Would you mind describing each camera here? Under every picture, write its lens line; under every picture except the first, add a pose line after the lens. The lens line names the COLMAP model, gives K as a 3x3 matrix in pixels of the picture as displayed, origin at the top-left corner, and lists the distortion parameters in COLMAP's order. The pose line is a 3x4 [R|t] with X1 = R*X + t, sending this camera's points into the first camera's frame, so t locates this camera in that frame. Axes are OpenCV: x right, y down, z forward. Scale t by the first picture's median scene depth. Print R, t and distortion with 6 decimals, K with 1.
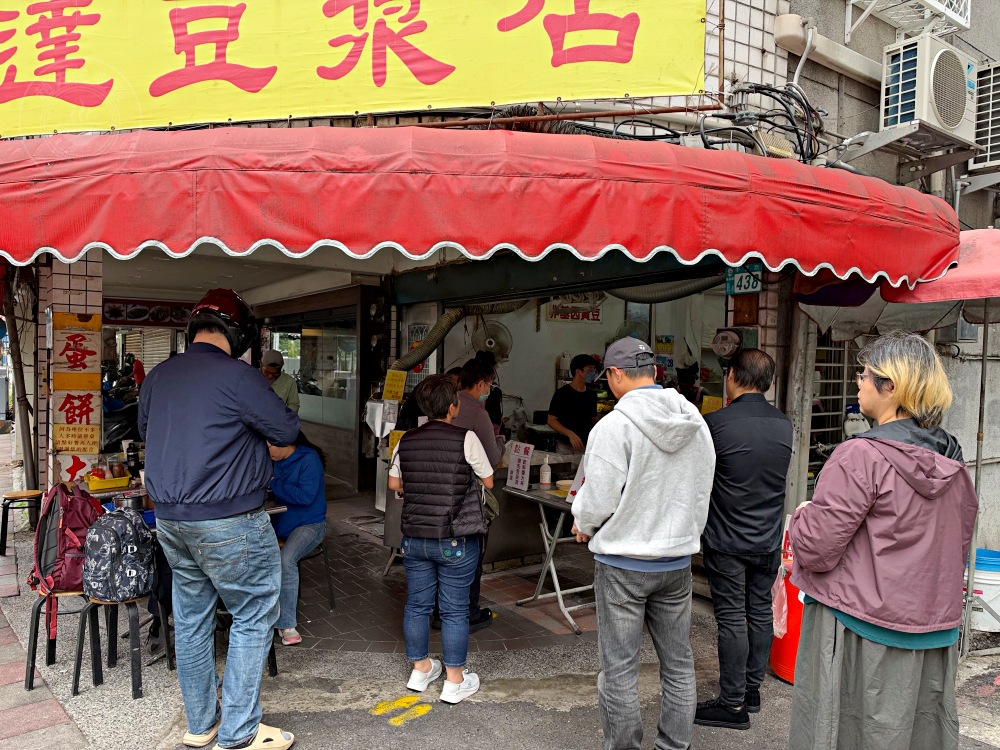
lens RADIAL K [[693.0, 0, 481.3], [0, 693.0, 394.5], [0, 0, 1]] dist [0.097813, -0.139155]
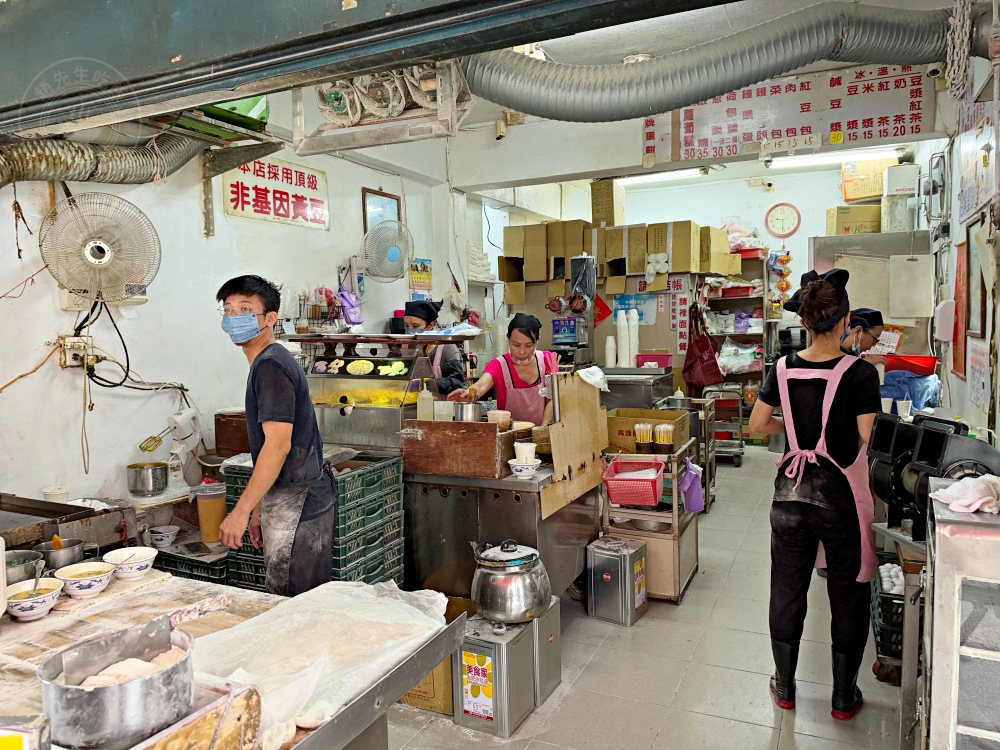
lens RADIAL K [[742.5, 0, 502.8], [0, 742.5, 378.5], [0, 0, 1]] dist [0.005227, -0.000579]
pose [[0.853887, -0.081639, 0.514015, -0.029620], [0.063648, 0.996588, 0.052552, -0.028642], [-0.516551, -0.012157, 0.856170, 1.181245]]
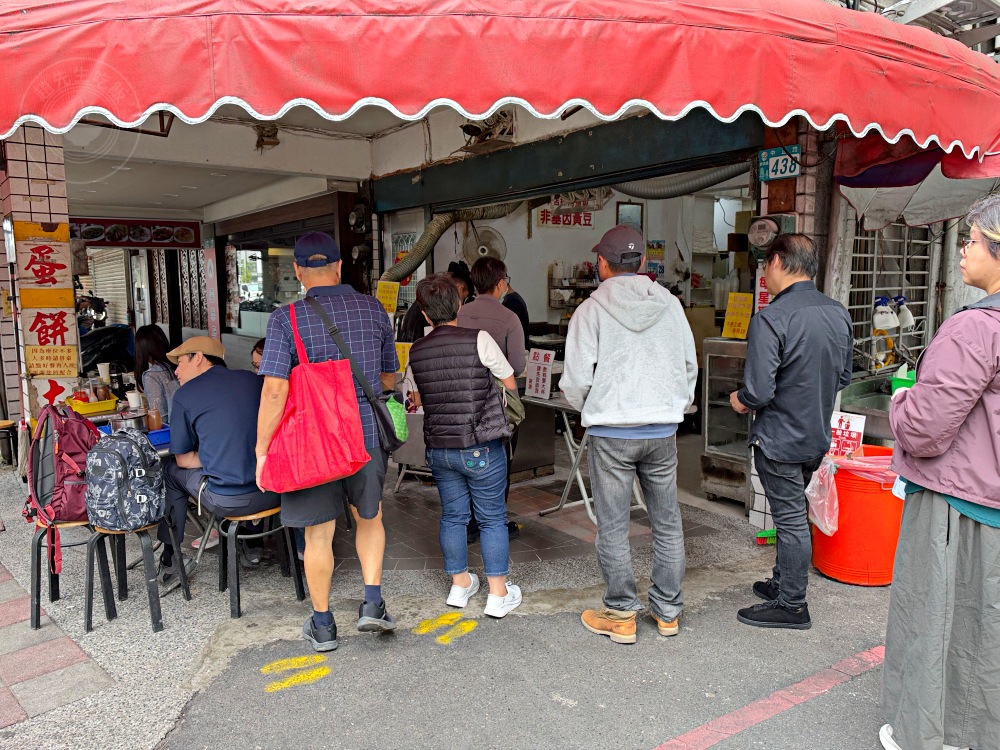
lens RADIAL K [[701.5, 0, 483.9], [0, 701.5, 379.5], [0, 0, 1]] dist [0.101486, -0.179092]
pose [[0.997864, -0.035594, 0.054786, -0.097900], [0.030522, 0.995403, 0.090782, 0.029561], [-0.057765, -0.088916, 0.994363, 0.072940]]
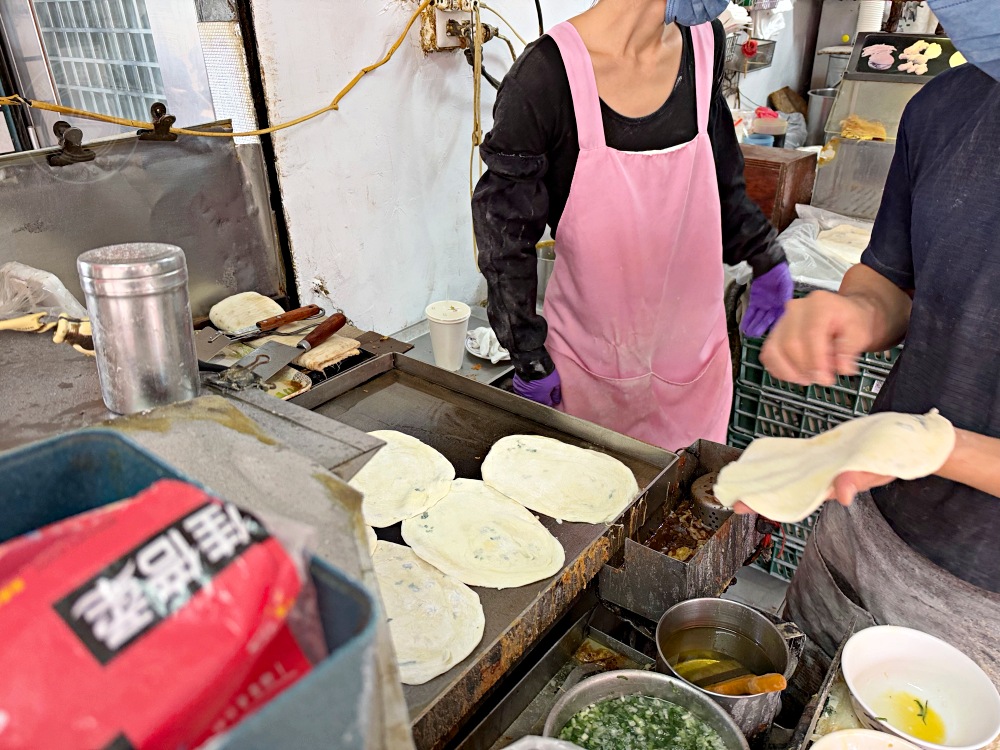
lens RADIAL K [[710.6, 0, 500.0], [0, 710.6, 375.0], [0, 0, 1]] dist [-0.000096, -0.002780]
pose [[0.933917, -0.204698, 0.293081, -0.155156], [0.050469, 0.887119, 0.458773, -0.051765], [-0.353908, -0.413665, 0.838827, 1.837623]]
